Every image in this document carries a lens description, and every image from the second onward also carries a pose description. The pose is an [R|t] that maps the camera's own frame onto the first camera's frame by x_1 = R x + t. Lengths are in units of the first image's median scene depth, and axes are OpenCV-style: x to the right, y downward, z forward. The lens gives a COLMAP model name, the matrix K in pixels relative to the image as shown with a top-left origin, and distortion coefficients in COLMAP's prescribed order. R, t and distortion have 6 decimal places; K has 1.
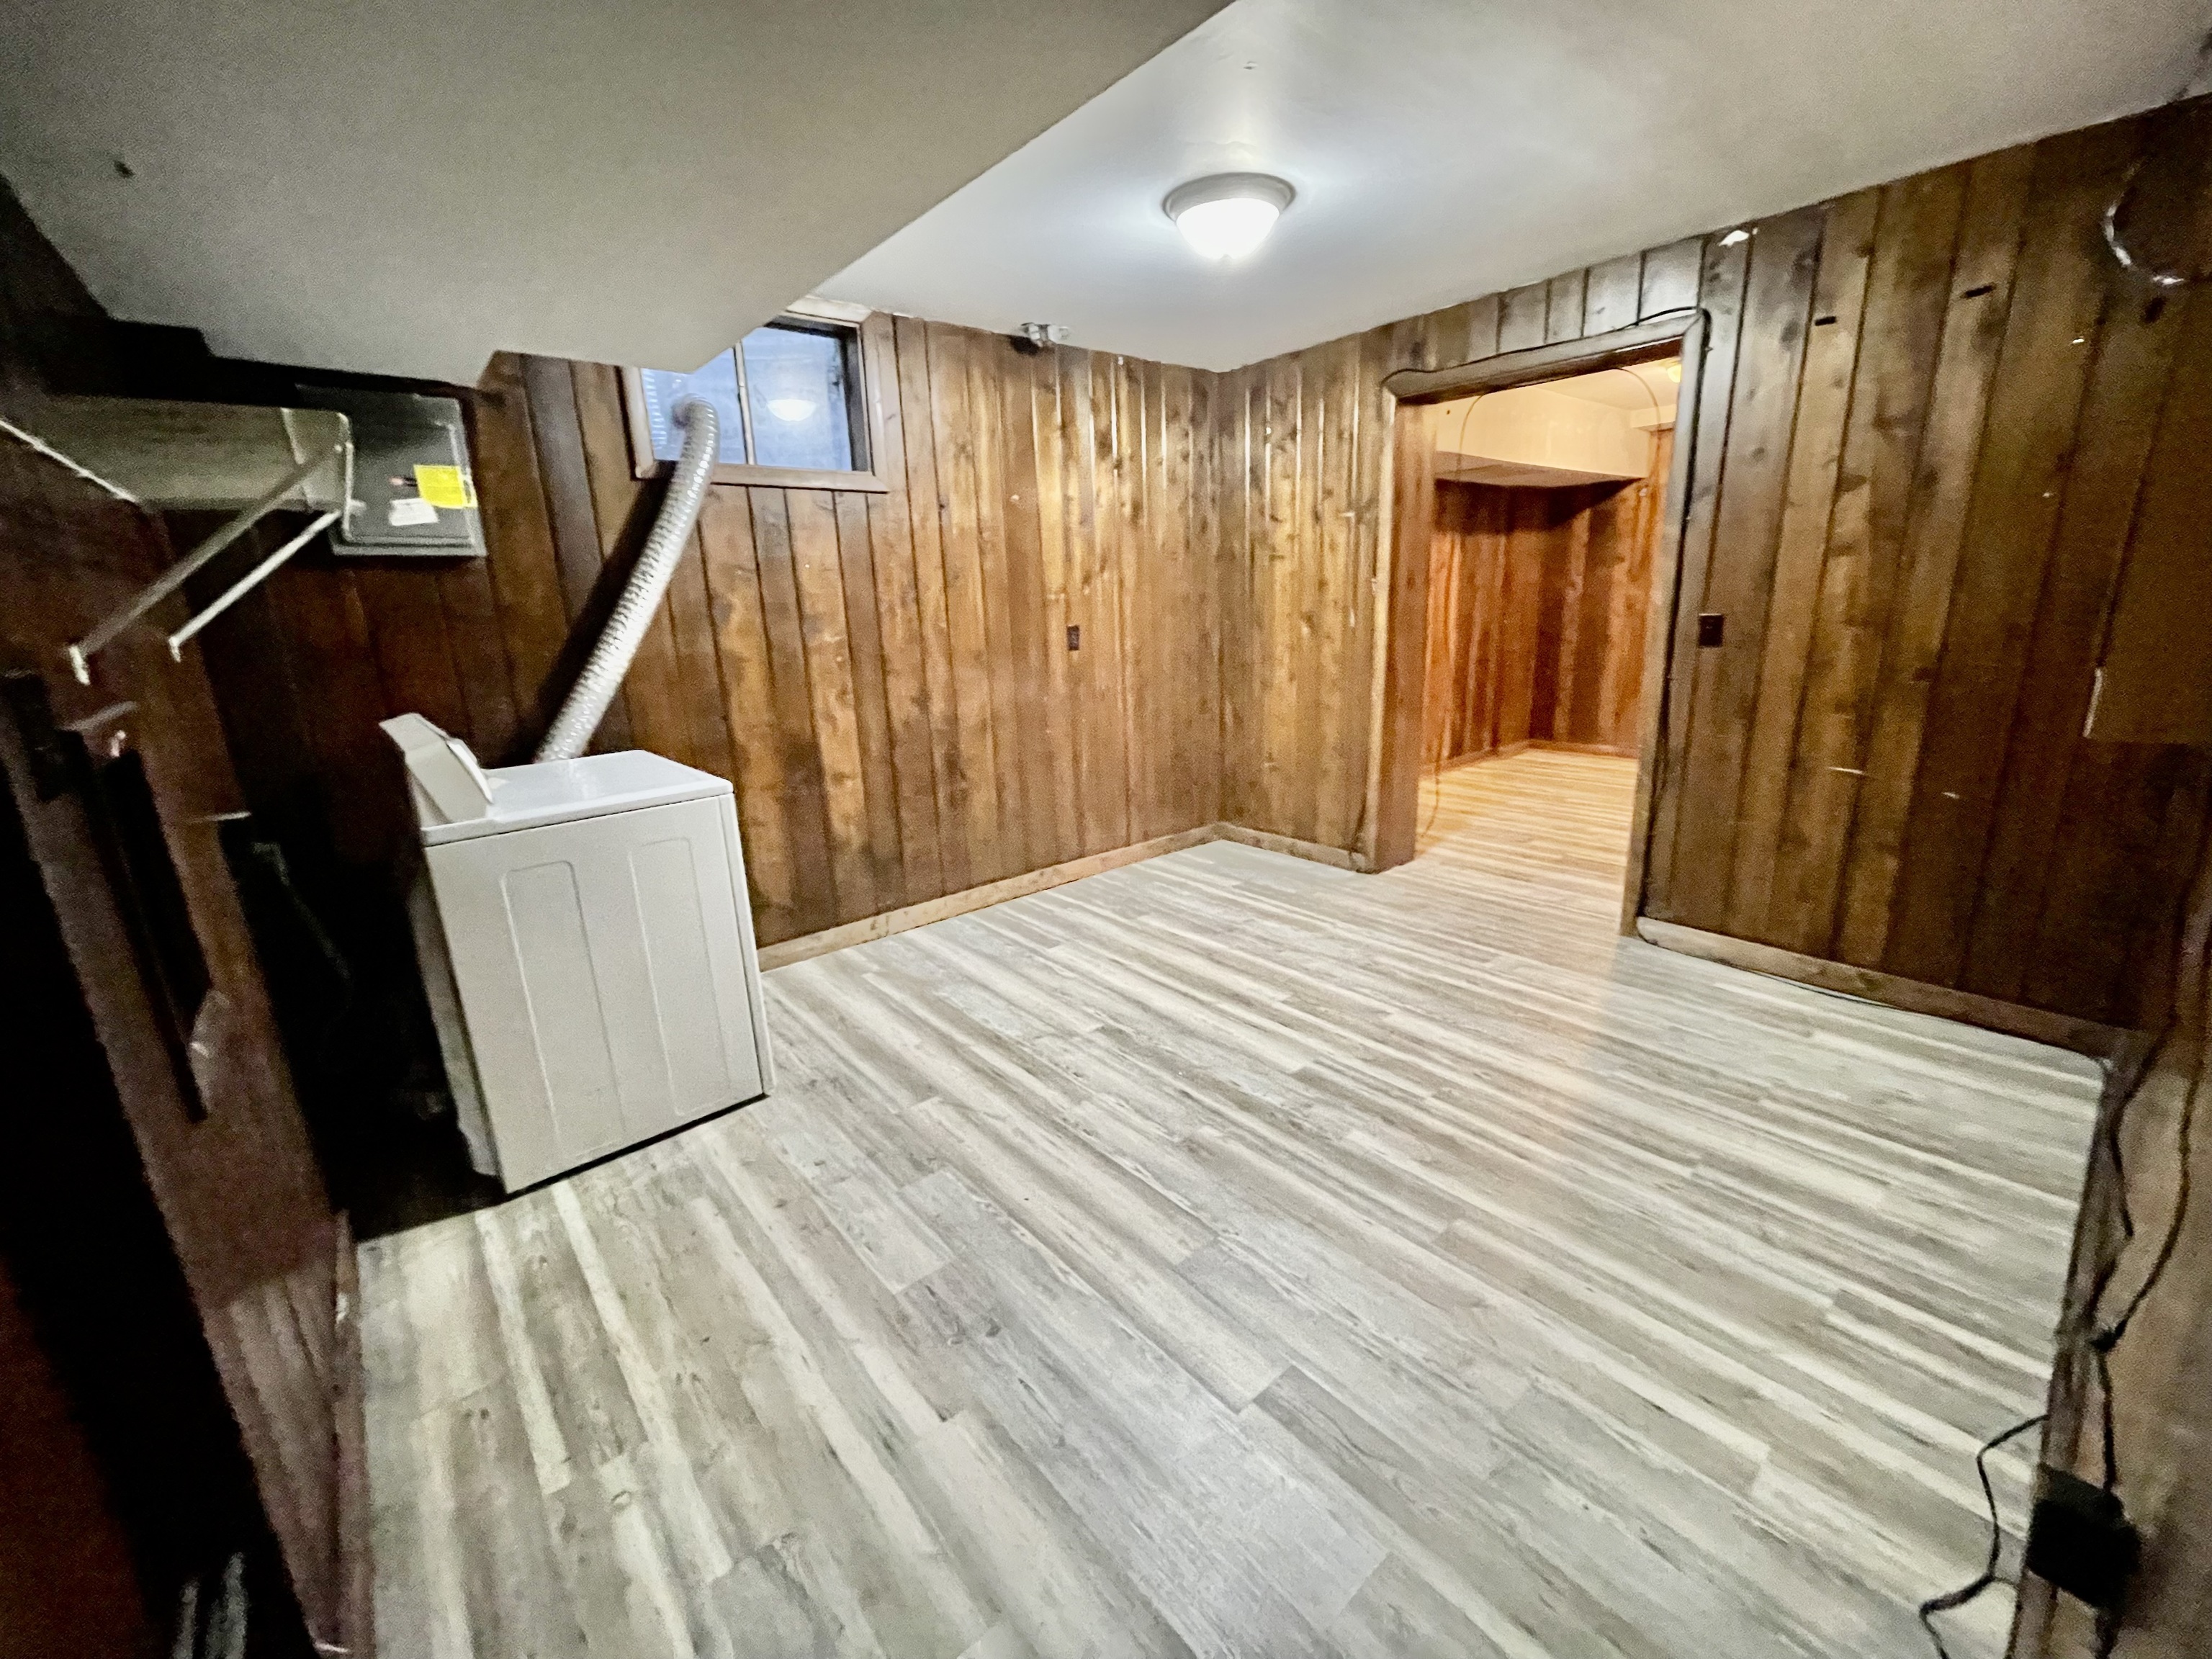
lens RADIAL K [[892.1, 0, 1106.0], [0, 892.1, 822.9], [0, 0, 1]] dist [-0.000027, -0.000285]
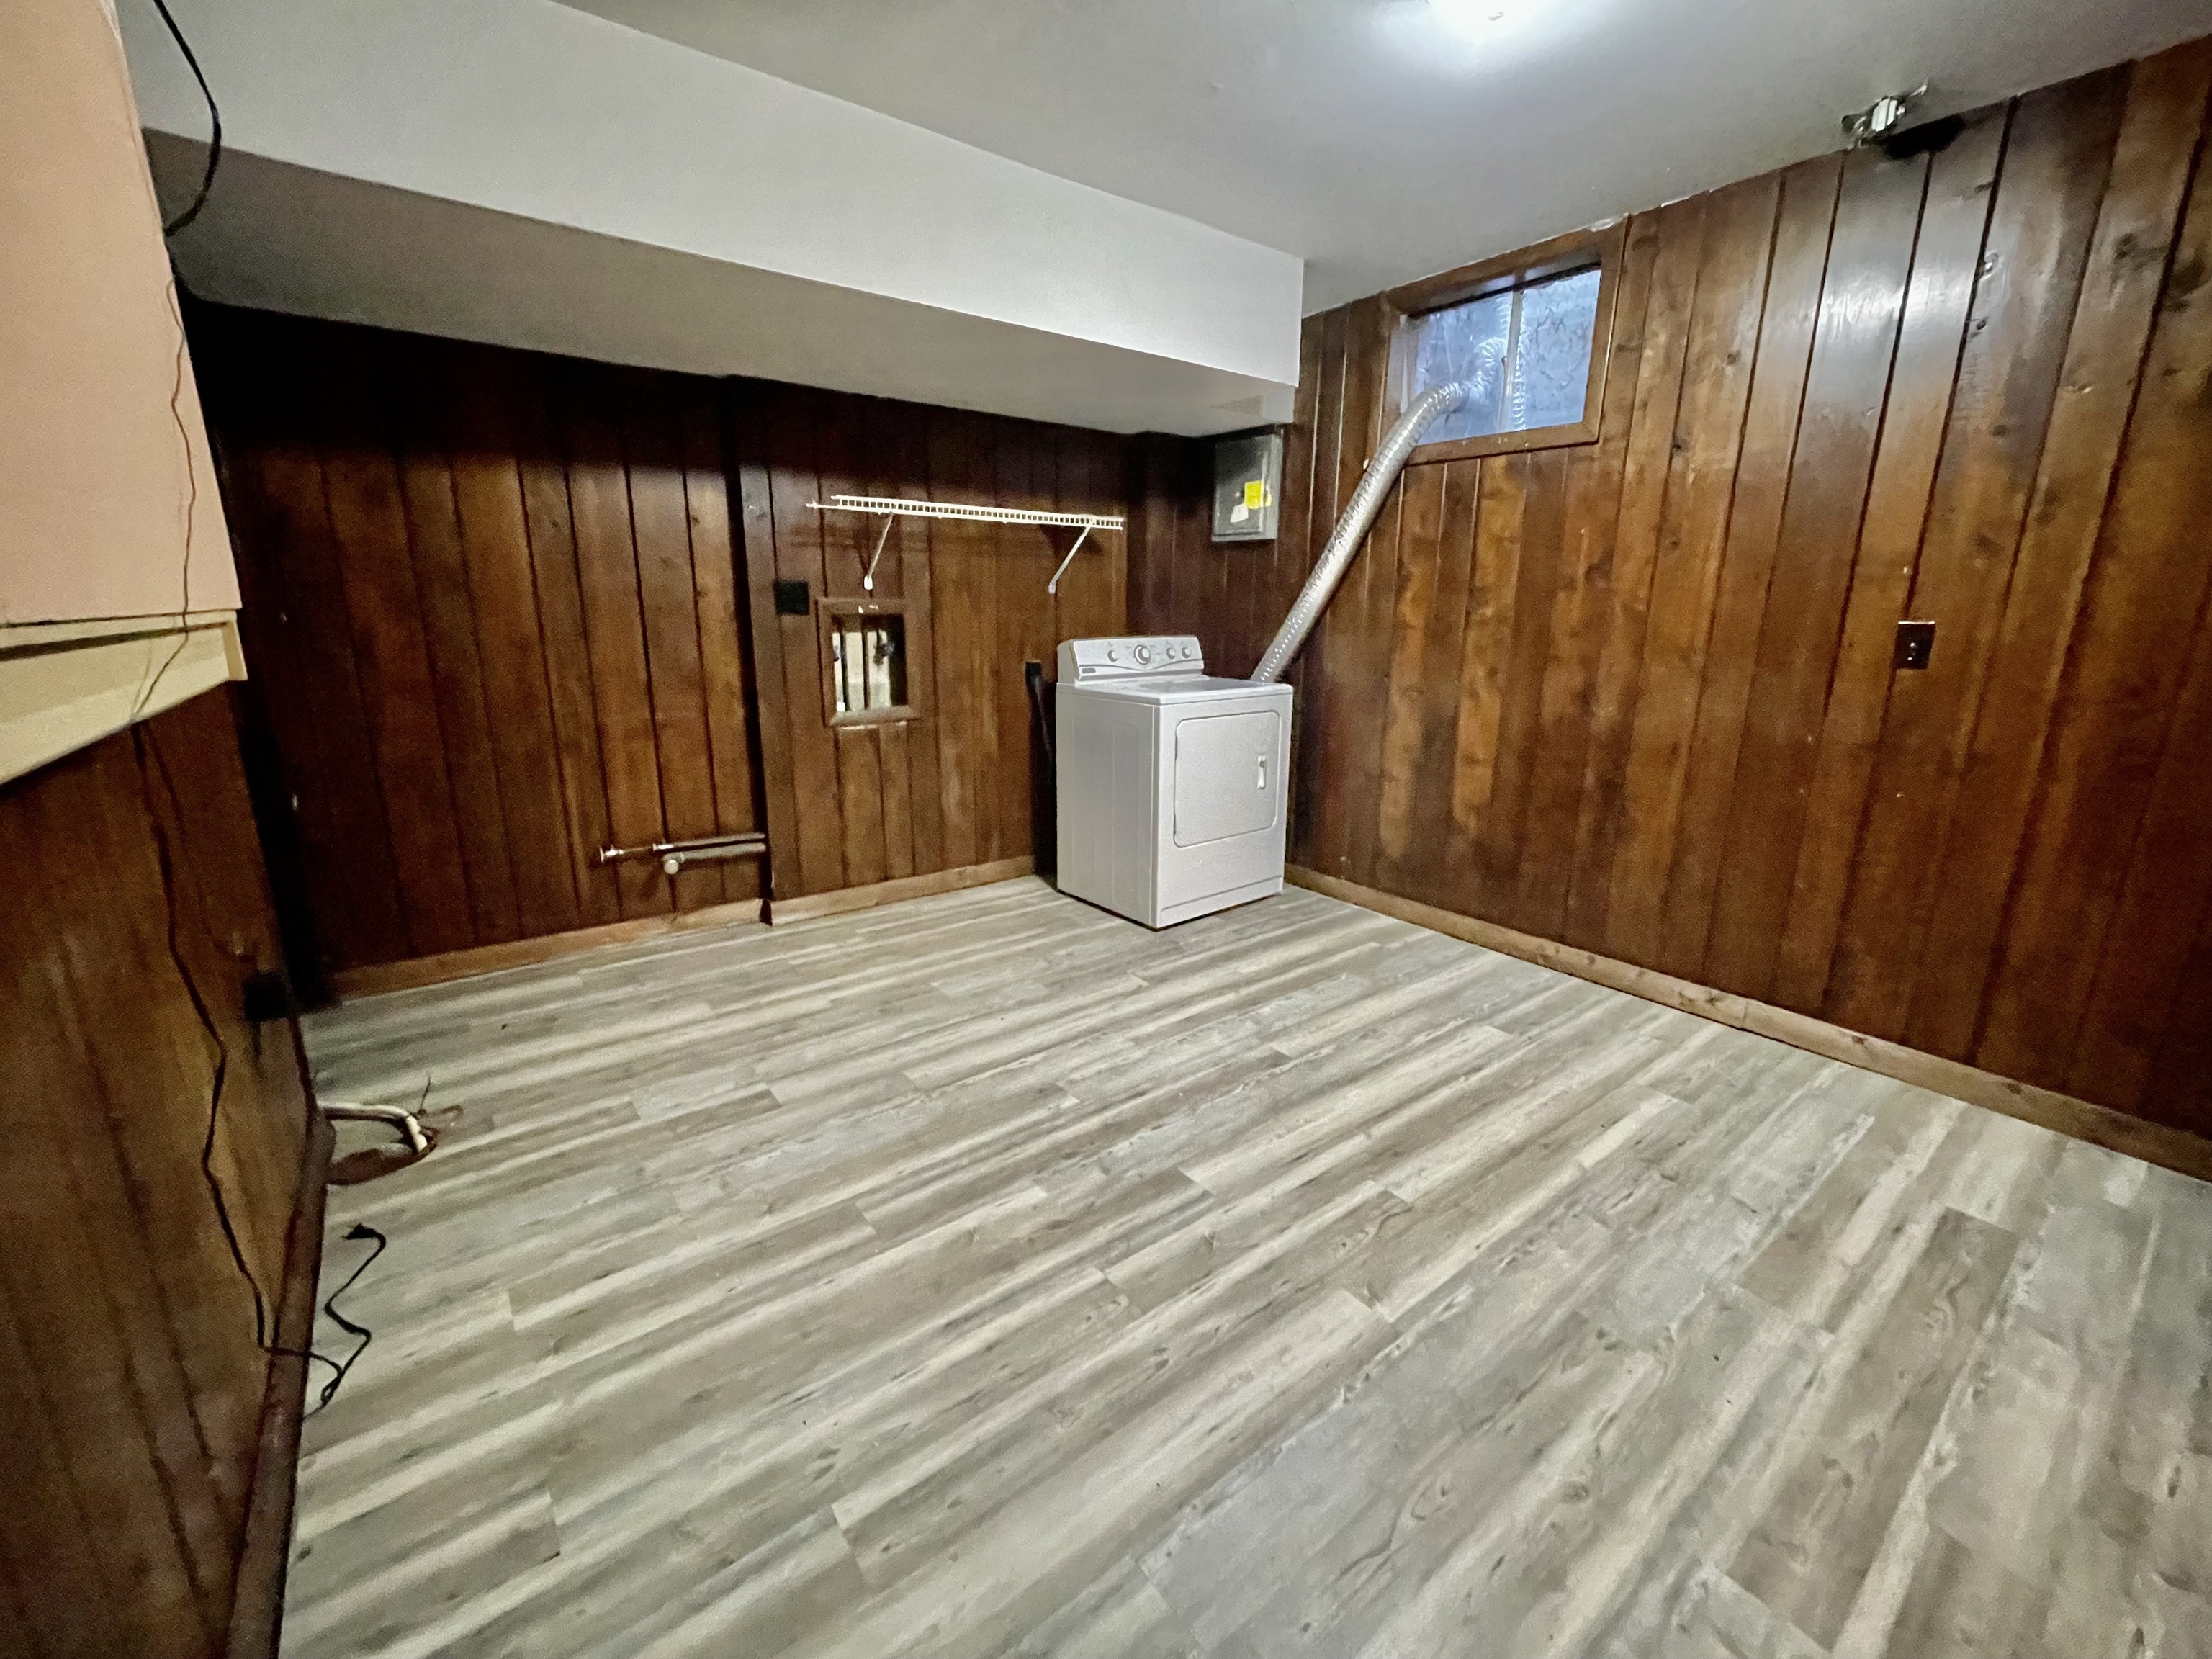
lens RADIAL K [[892.1, 0, 1104.3], [0, 892.1, 820.9], [0, 0, 1]] dist [-0.000027, -0.000285]
pose [[-0.049801, 0.269240, -0.961785, 0.871110], [-0.258700, 0.926637, 0.272796, -0.198482], [0.964673, 0.262399, 0.023504, 0.824497]]
